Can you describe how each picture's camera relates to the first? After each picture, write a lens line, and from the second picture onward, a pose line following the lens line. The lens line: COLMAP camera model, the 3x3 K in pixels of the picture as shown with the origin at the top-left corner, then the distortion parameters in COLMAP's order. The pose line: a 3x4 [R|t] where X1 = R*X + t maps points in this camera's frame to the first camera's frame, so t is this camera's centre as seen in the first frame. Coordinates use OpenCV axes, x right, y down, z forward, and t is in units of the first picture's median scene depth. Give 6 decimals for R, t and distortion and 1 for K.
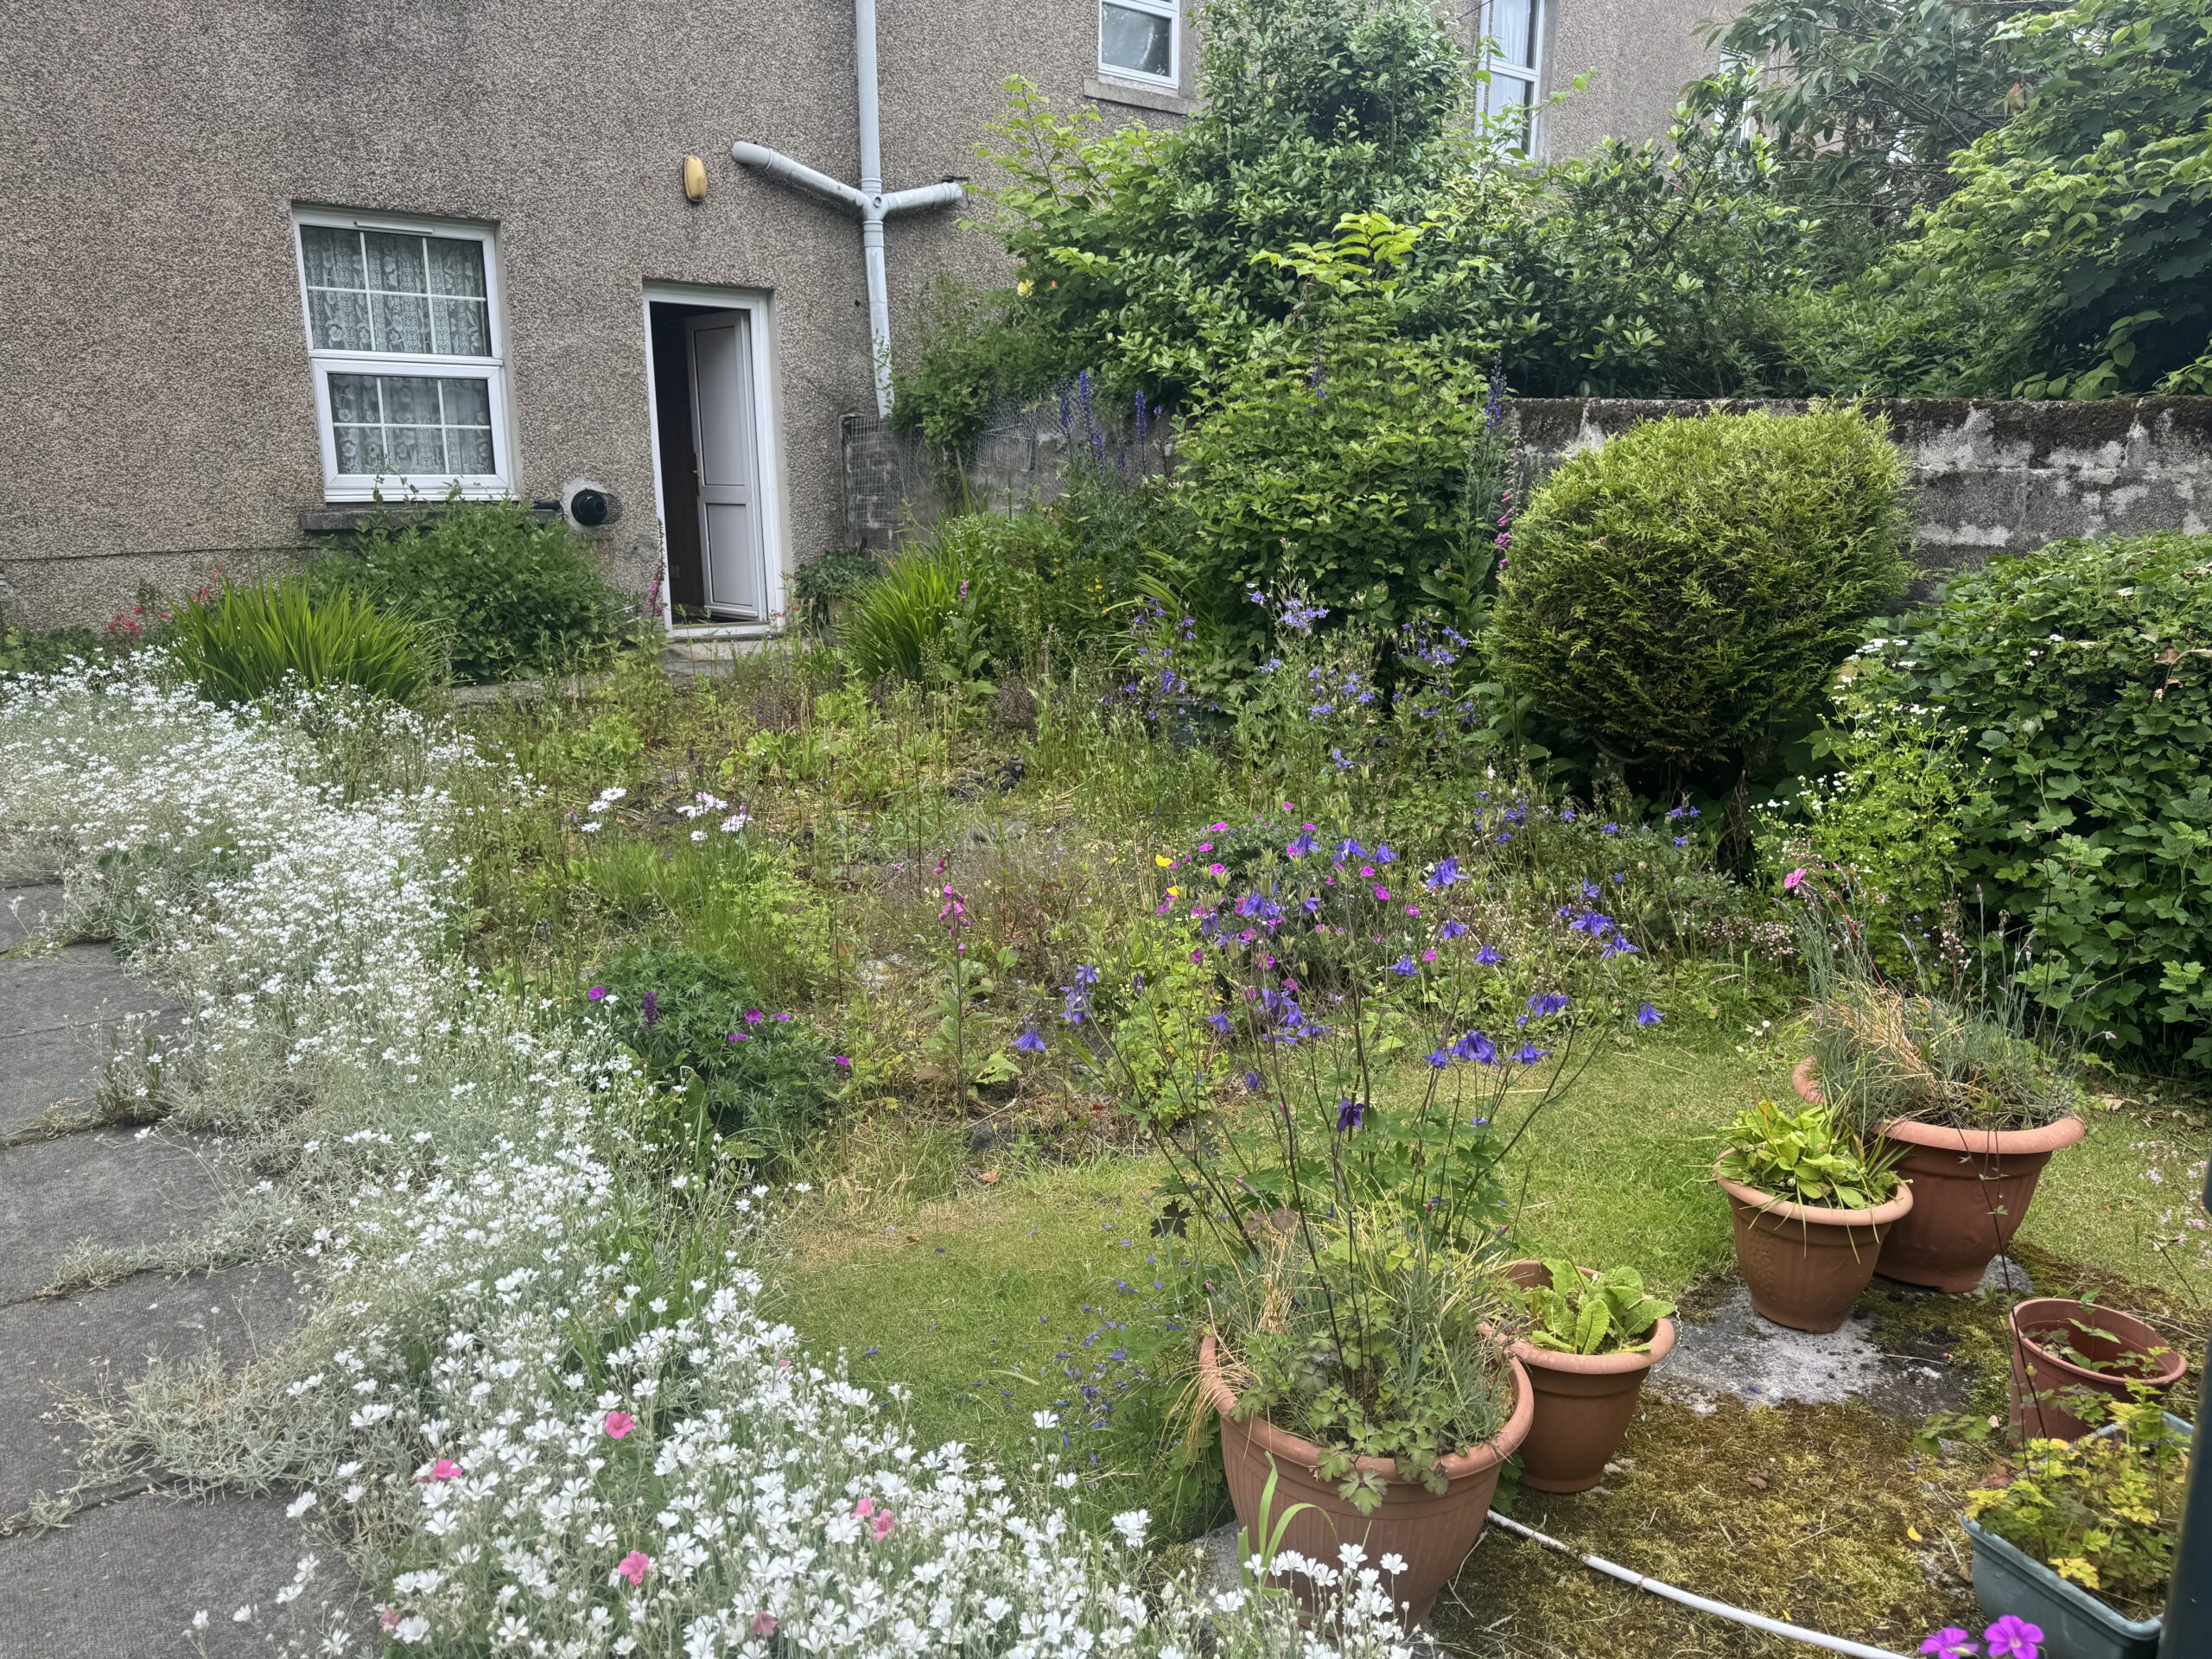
lens RADIAL K [[1619.8, 0, 1119.7], [0, 1619.8, 851.9], [0, 0, 1]] dist [0.038087, -0.021490]
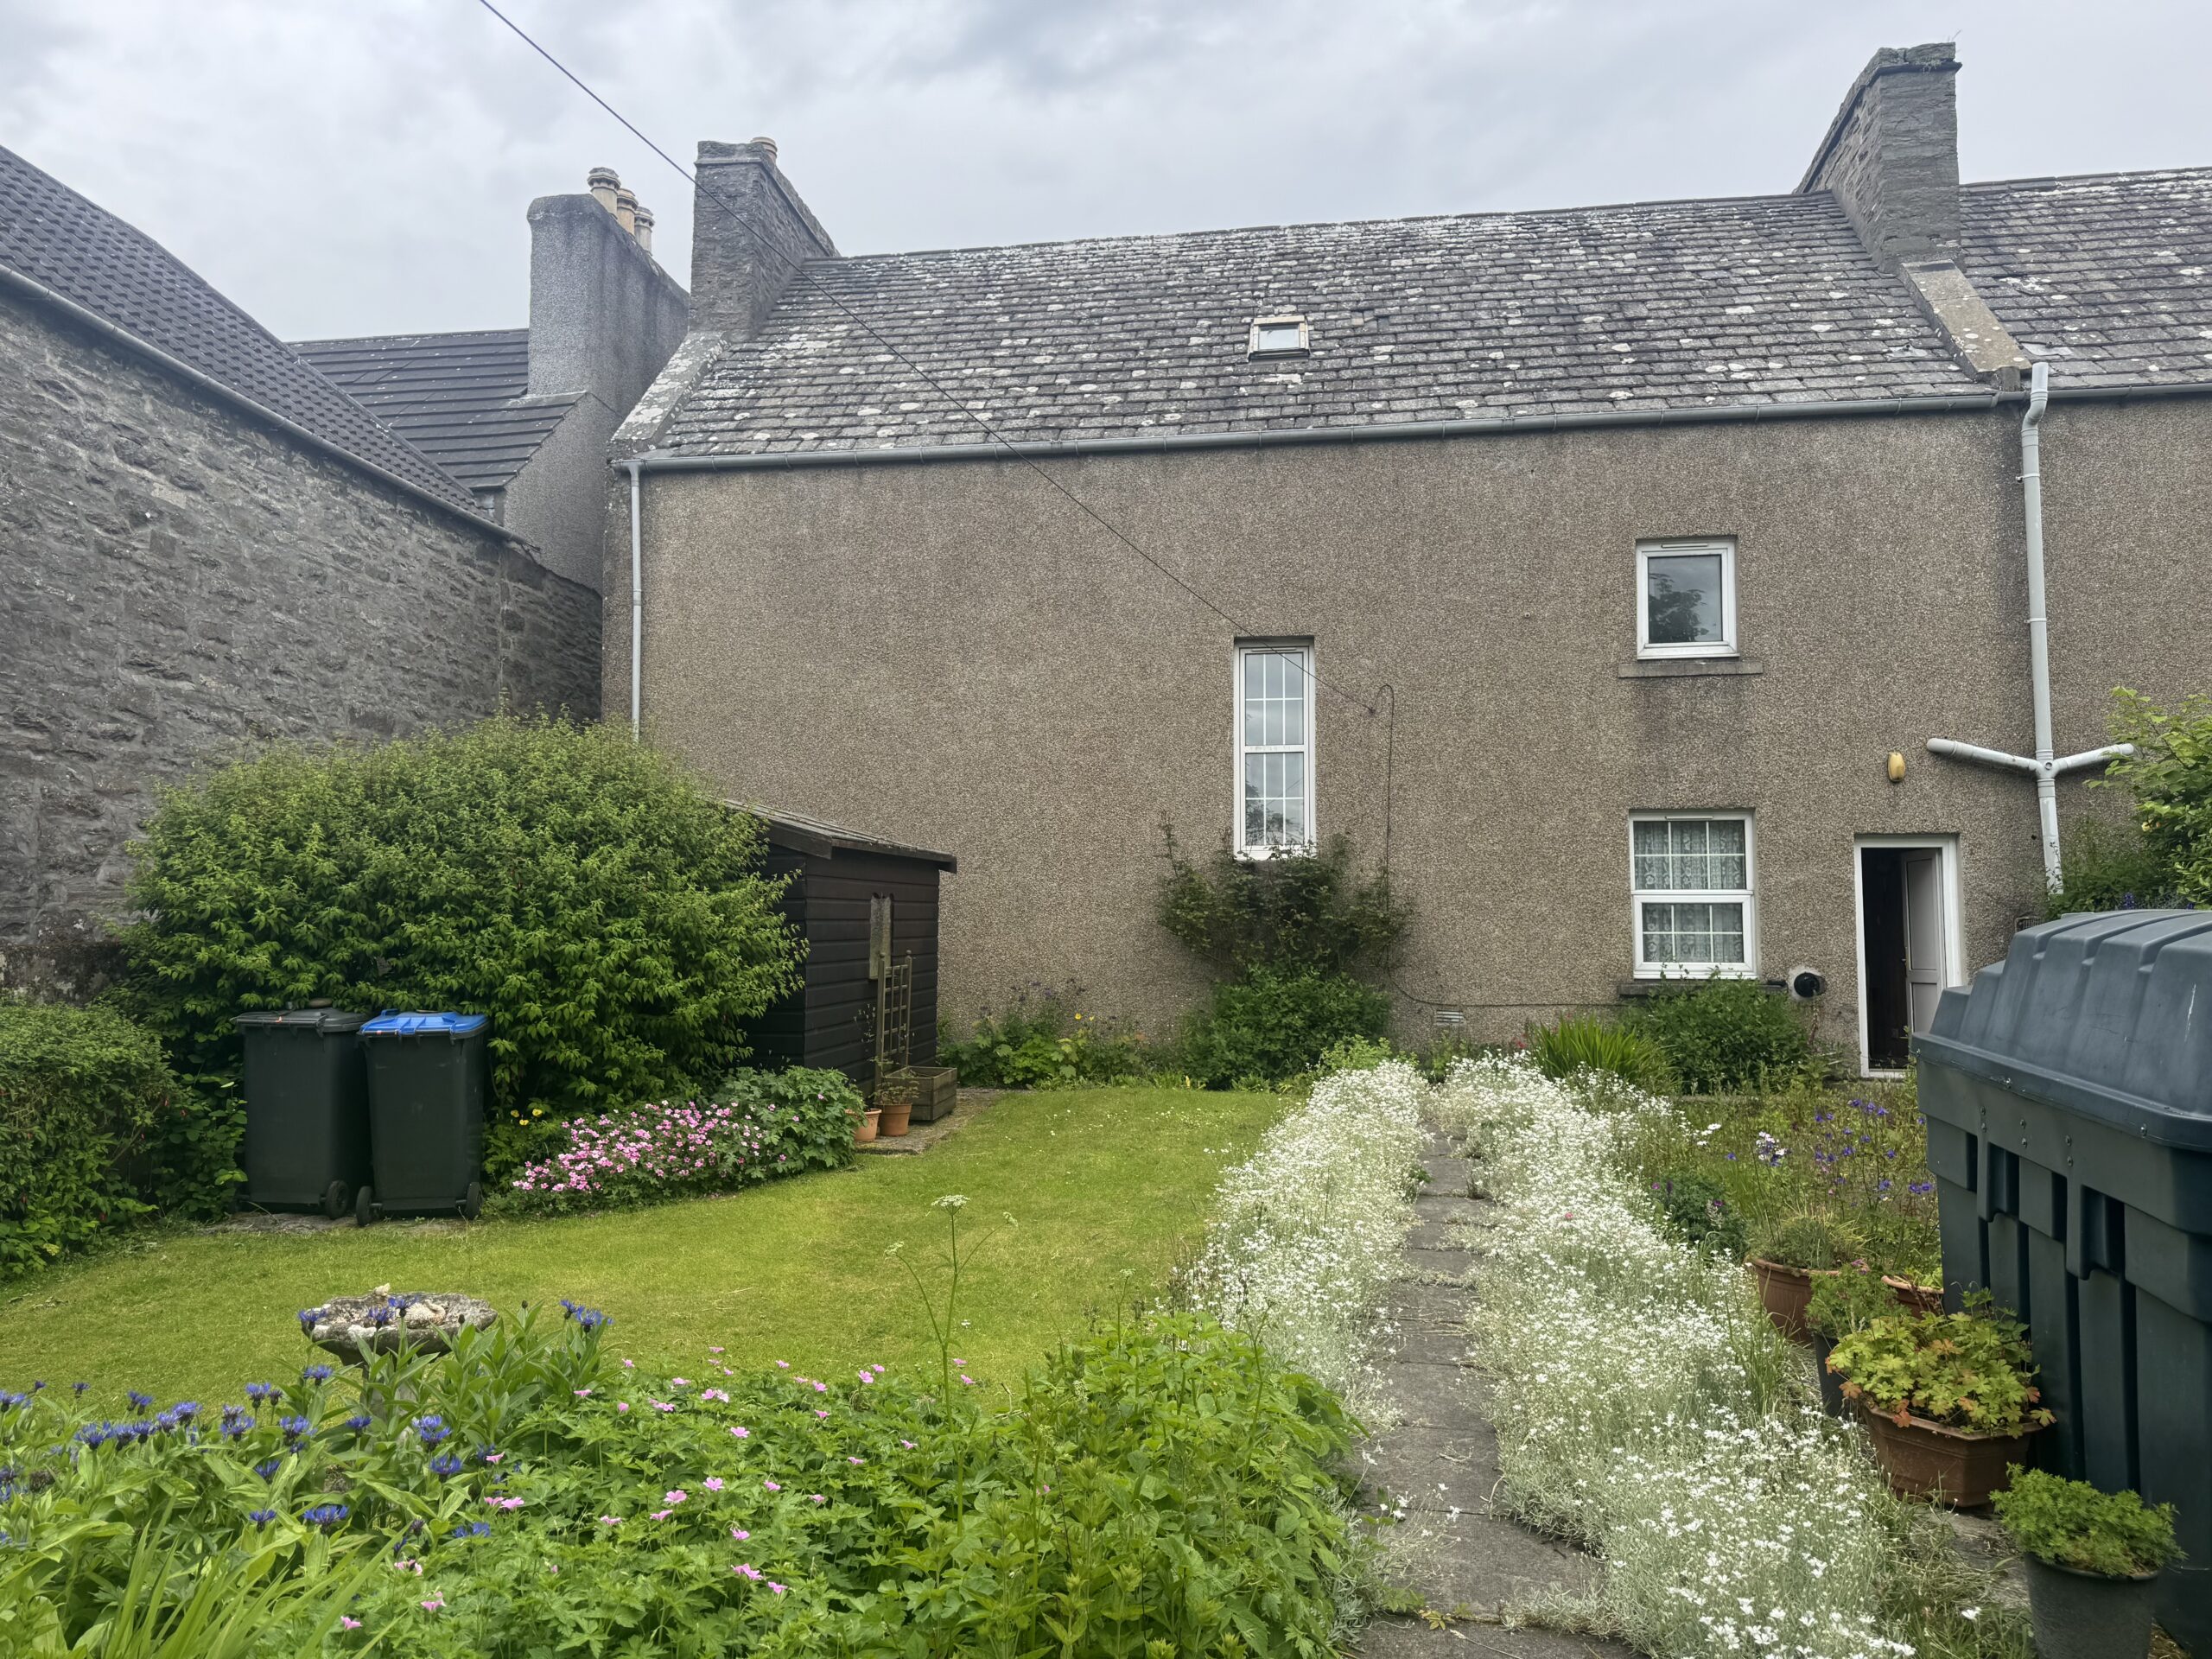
lens RADIAL K [[1606.3, 0, 1102.7], [0, 1606.3, 822.5], [0, 0, 1]] dist [0.159154, -0.230254]
pose [[0.686274, -0.062495, -0.724653, 0.337599], [-0.165414, 0.956785, -0.239168, 0.113679], [0.708284, 0.284003, 0.646279, -0.473100]]
